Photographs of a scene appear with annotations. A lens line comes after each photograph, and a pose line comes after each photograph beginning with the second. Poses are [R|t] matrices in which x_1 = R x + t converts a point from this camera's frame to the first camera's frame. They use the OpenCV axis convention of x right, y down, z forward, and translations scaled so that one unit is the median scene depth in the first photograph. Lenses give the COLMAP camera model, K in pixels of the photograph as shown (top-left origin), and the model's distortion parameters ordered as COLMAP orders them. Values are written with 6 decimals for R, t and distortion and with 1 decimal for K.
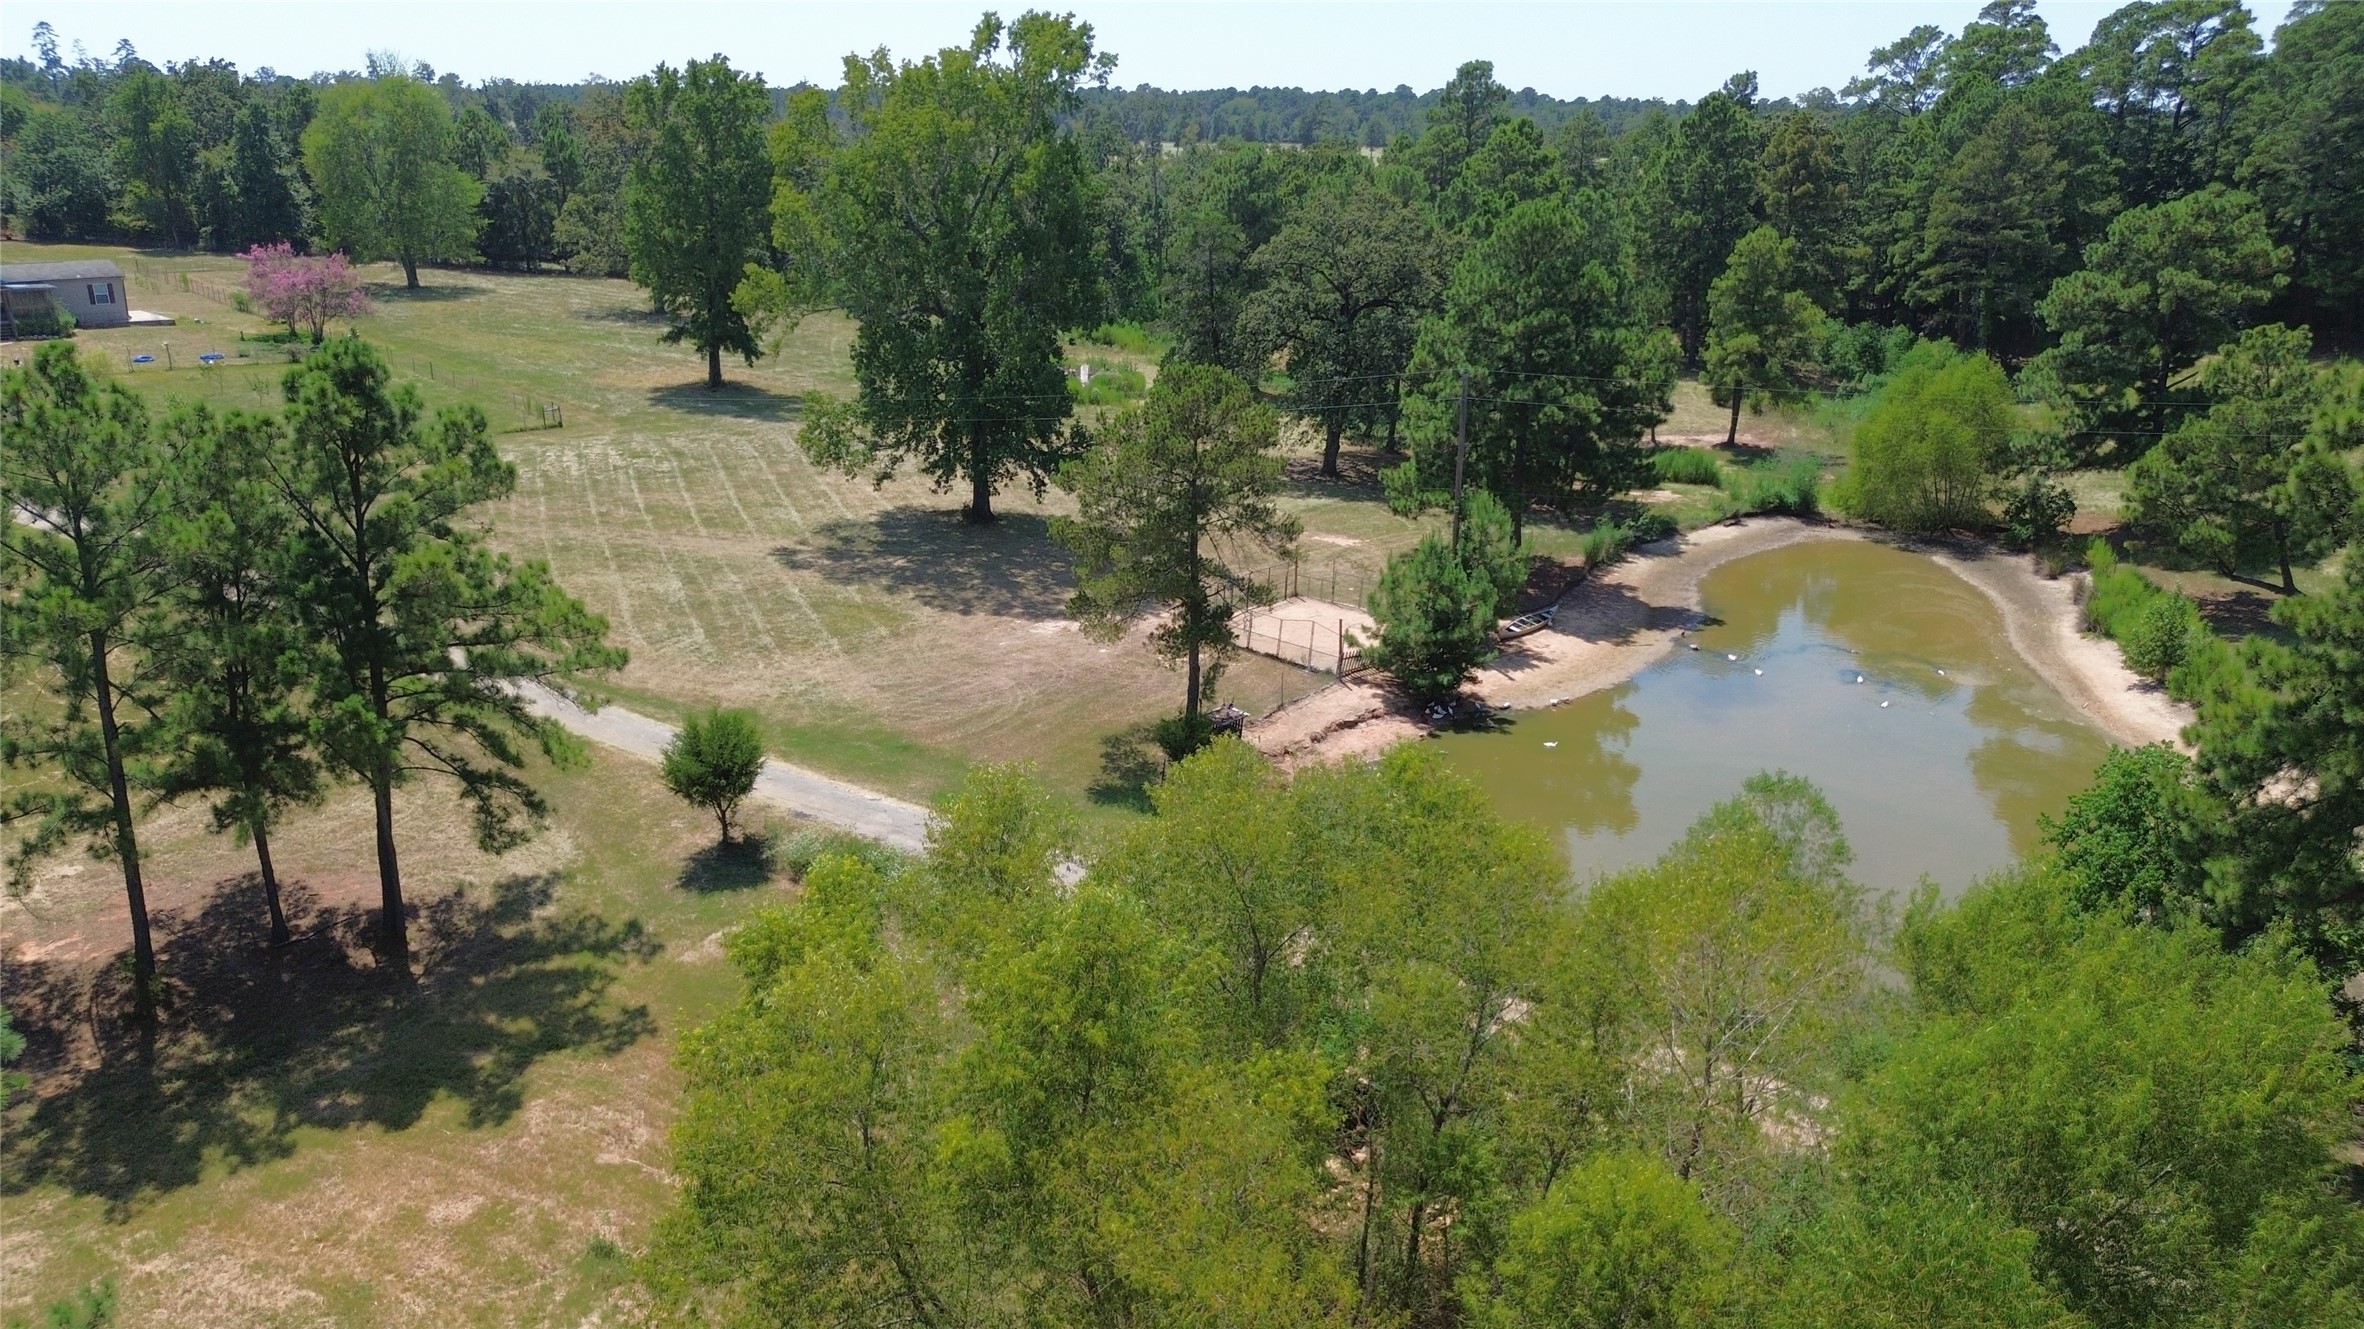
lens RADIAL K [[1633.3, 0, 1182.0], [0, 1633.3, 664.5], [0, 0, 1]] dist [0.080204, -0.082894]
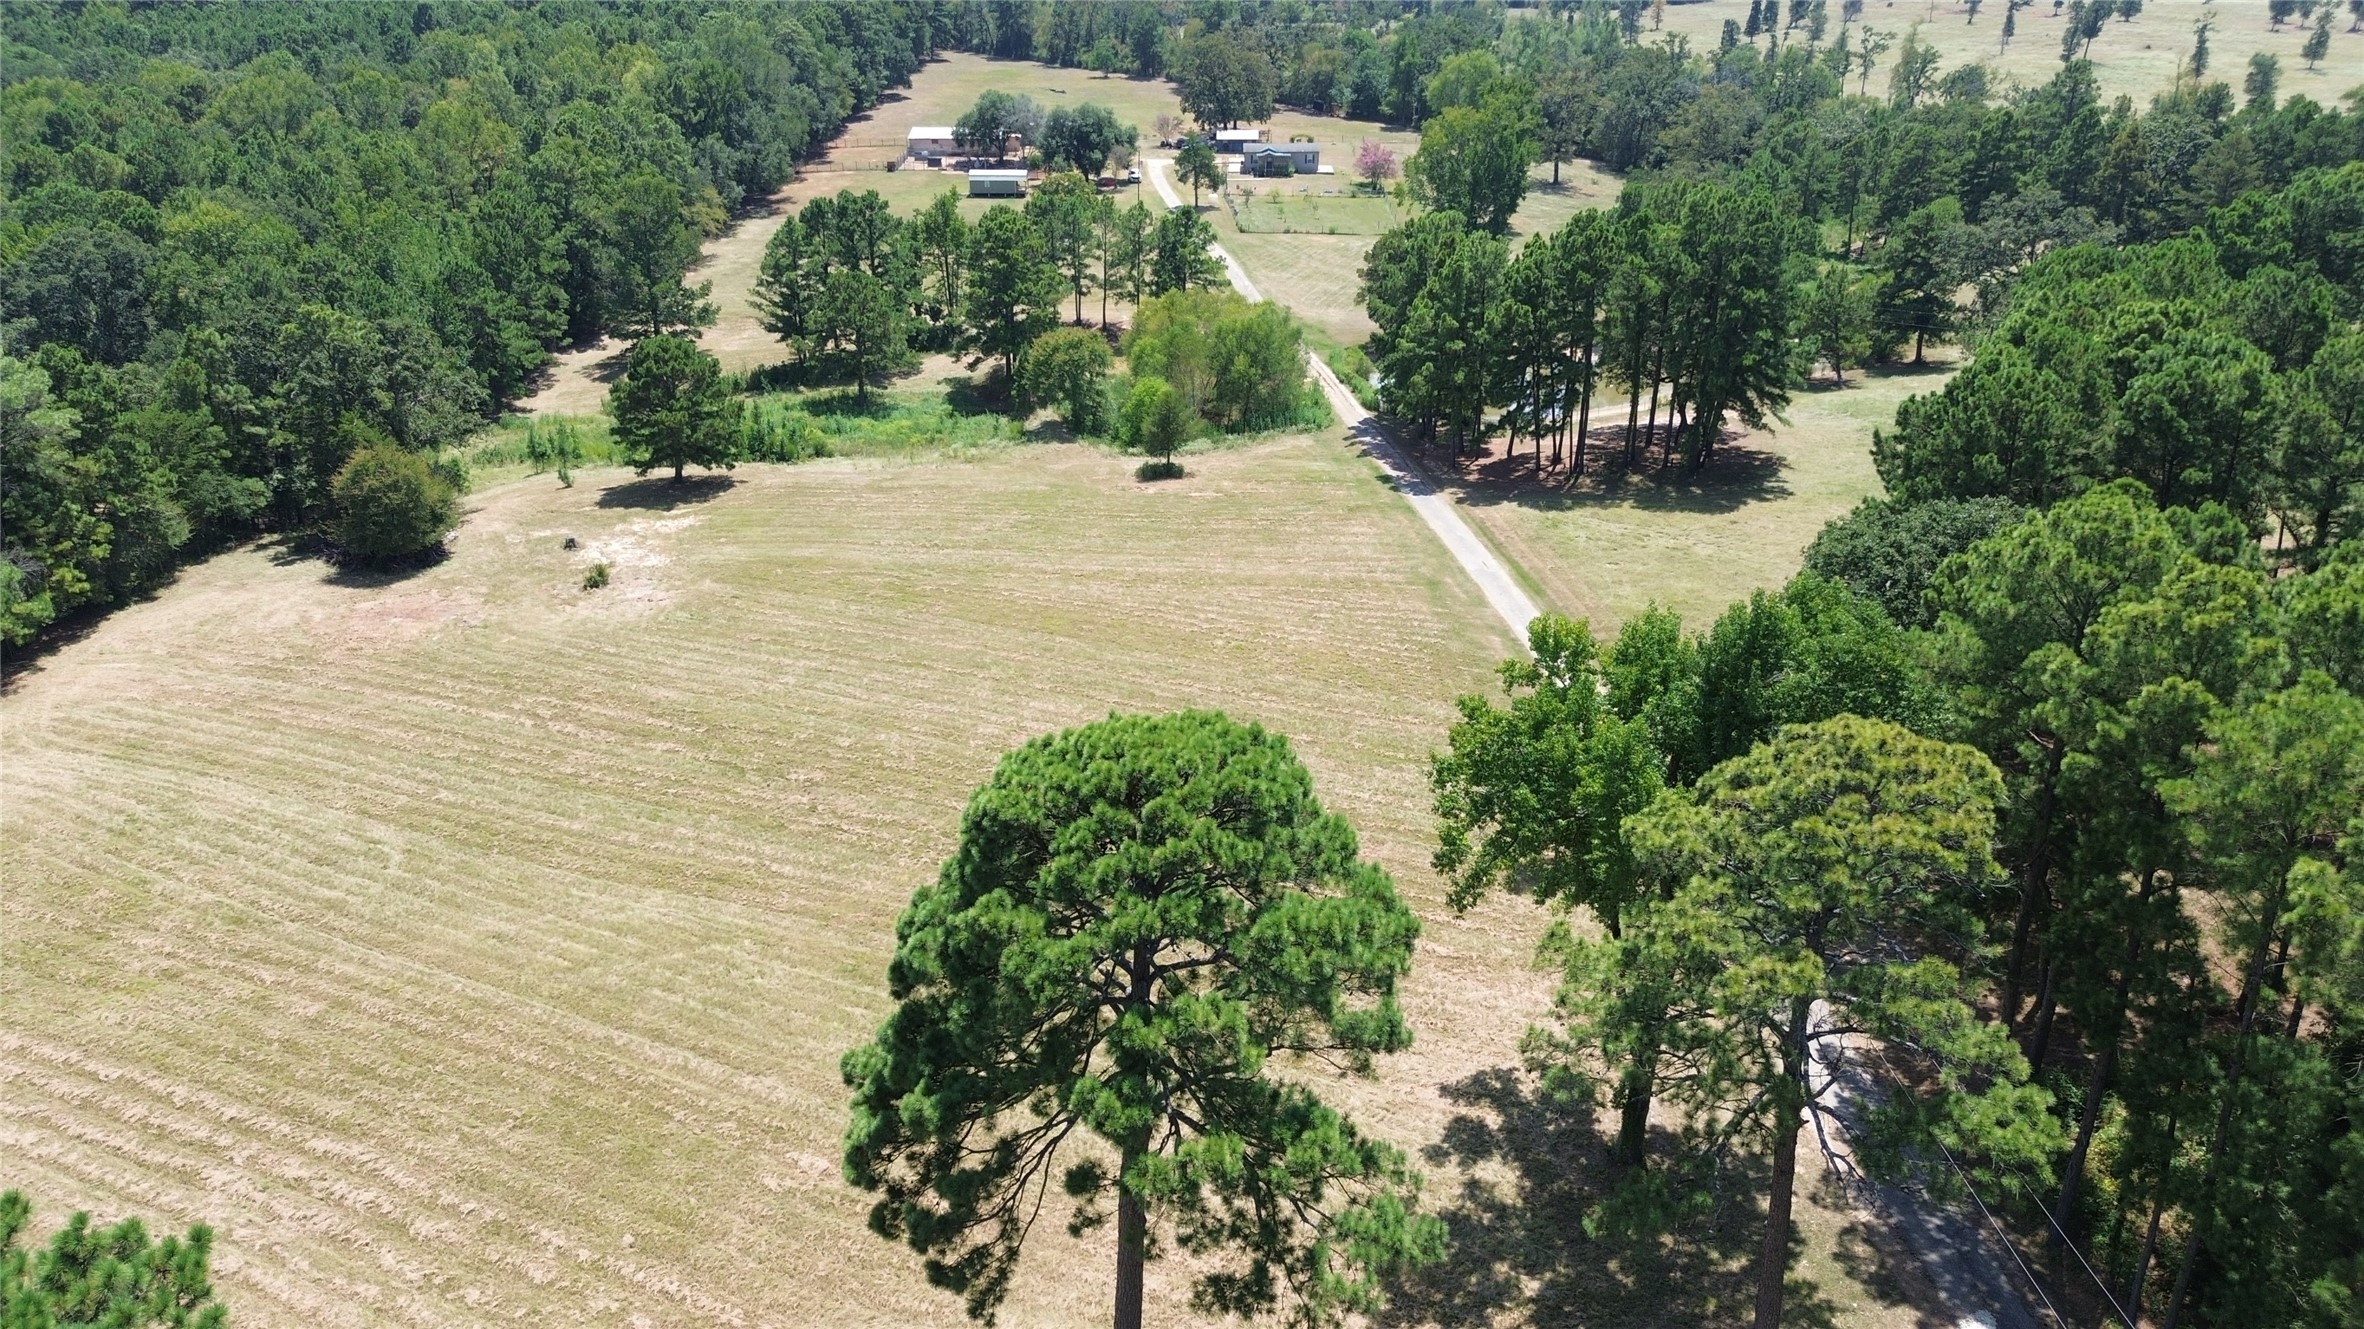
lens RADIAL K [[1661.4, 0, 1182.0], [0, 1661.4, 664.5], [0, 0, 1]] dist [0.080288, -0.094753]
pose [[0.684812, 0.283075, -0.671492, 0.737119], [-0.215676, 0.958917, 0.184288, 0.048006], [0.696072, 0.018622, 0.717730, -0.587214]]
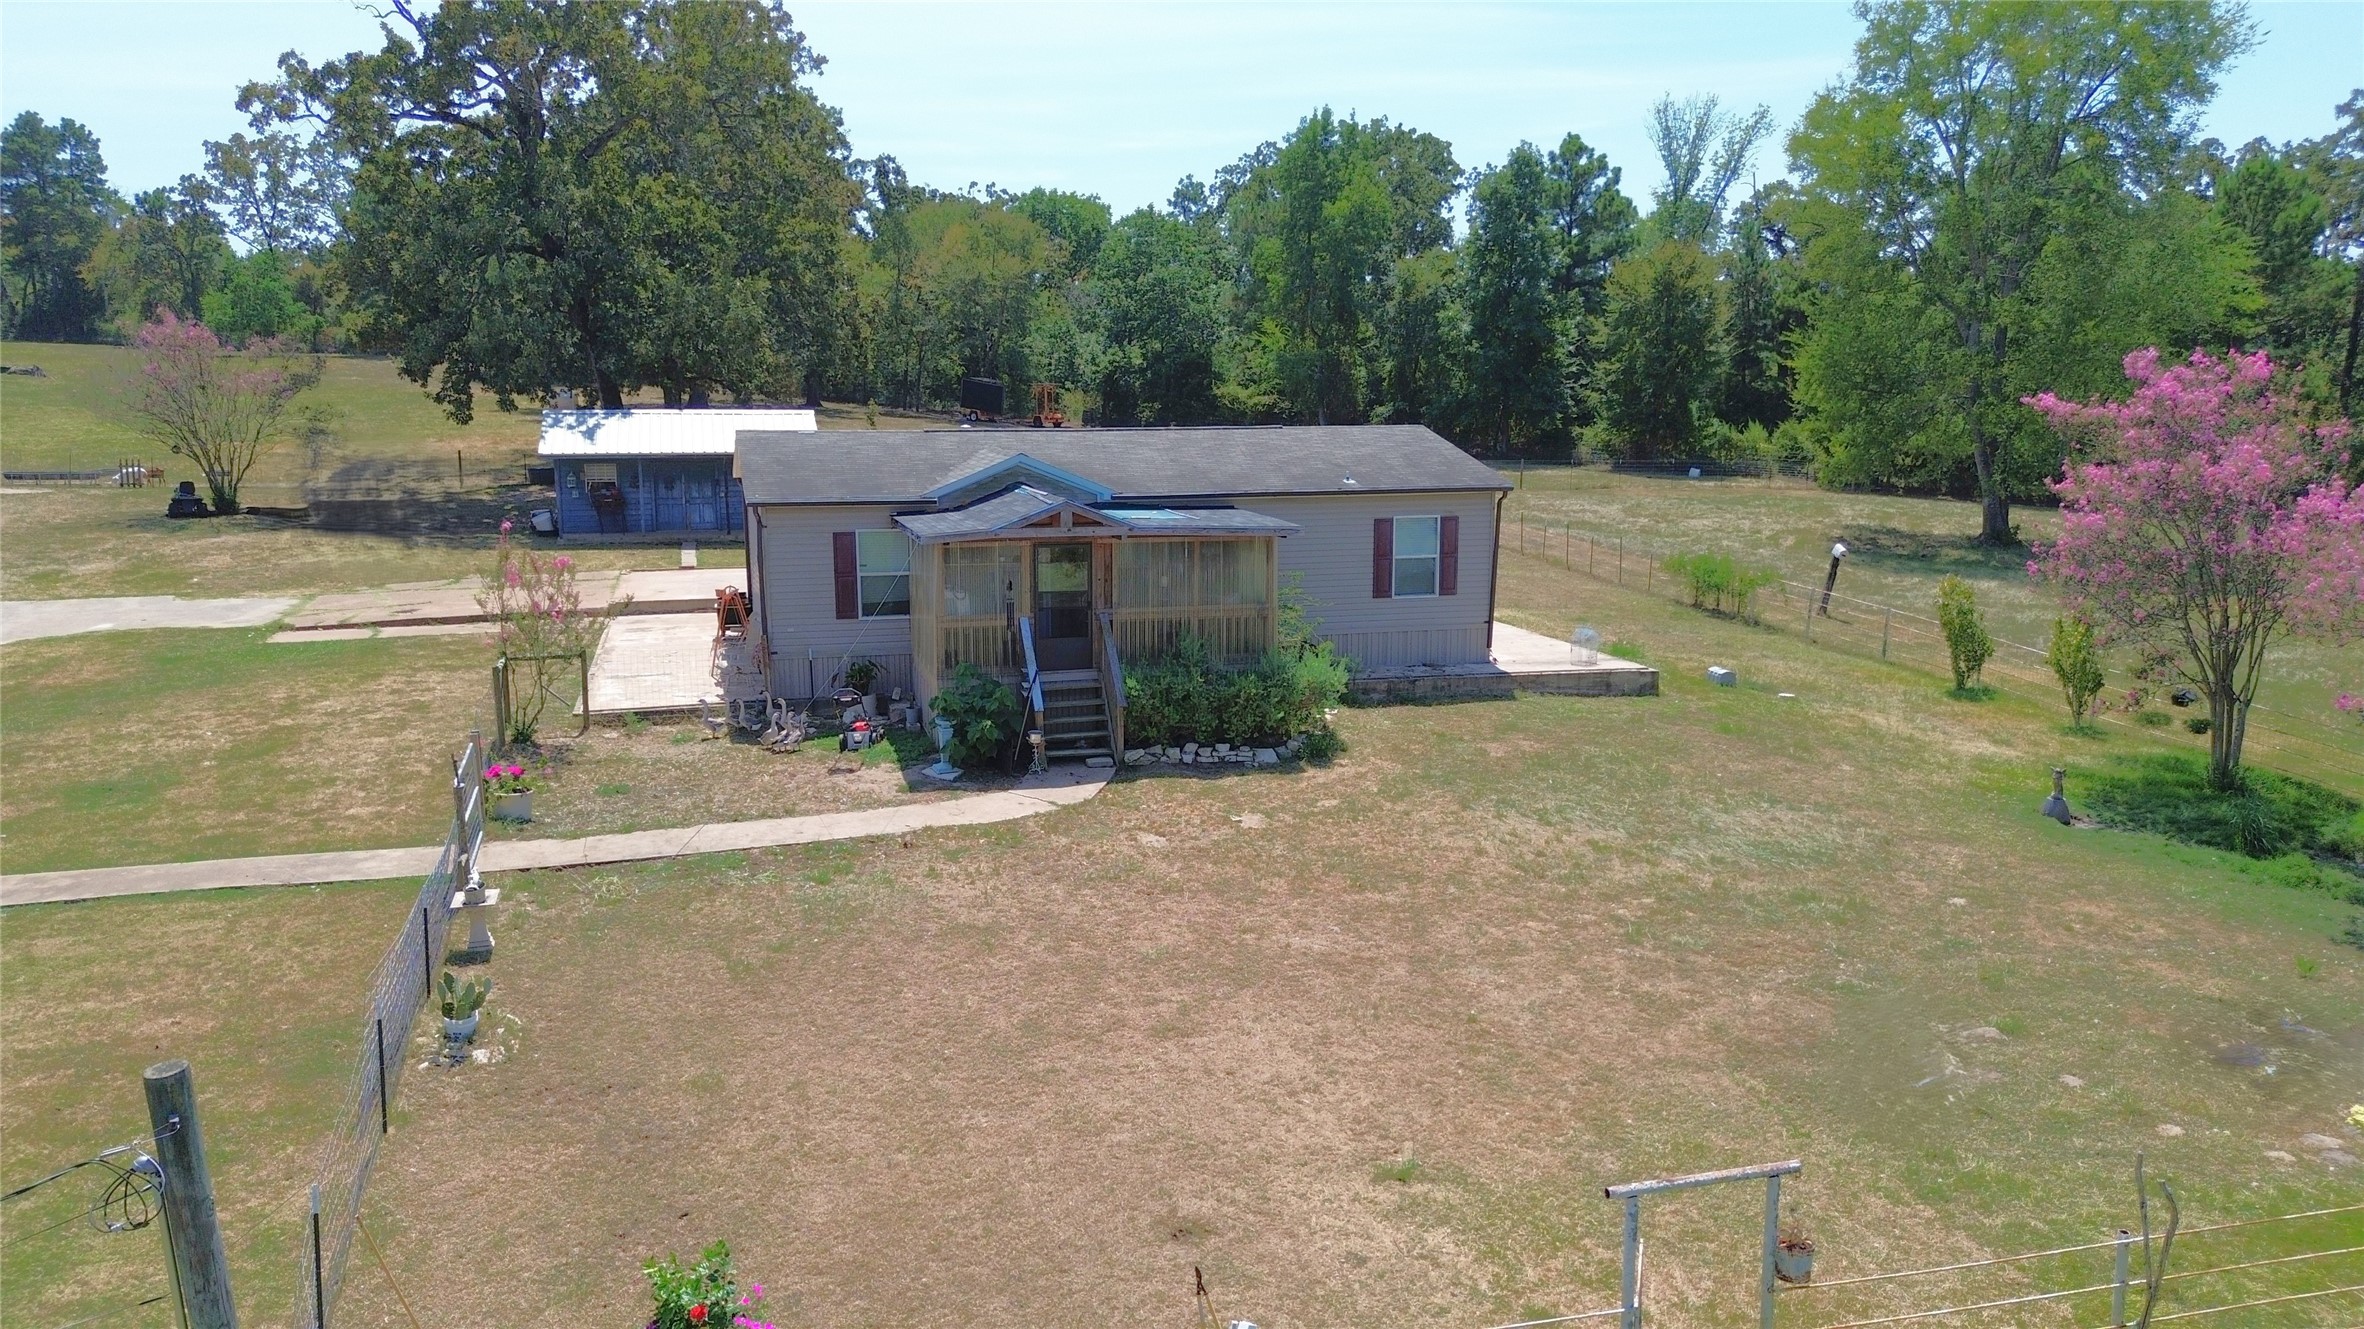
lens RADIAL K [[1661.4, 0, 1182.0], [0, 1661.4, 664.5], [0, 0, 1]] dist [0.080288, -0.094753]
pose [[0.874646, 0.077813, -0.478476, -0.406183], [-0.144066, 0.984162, -0.103298, -0.128221], [0.462860, 0.159282, 0.872003, 0.560669]]
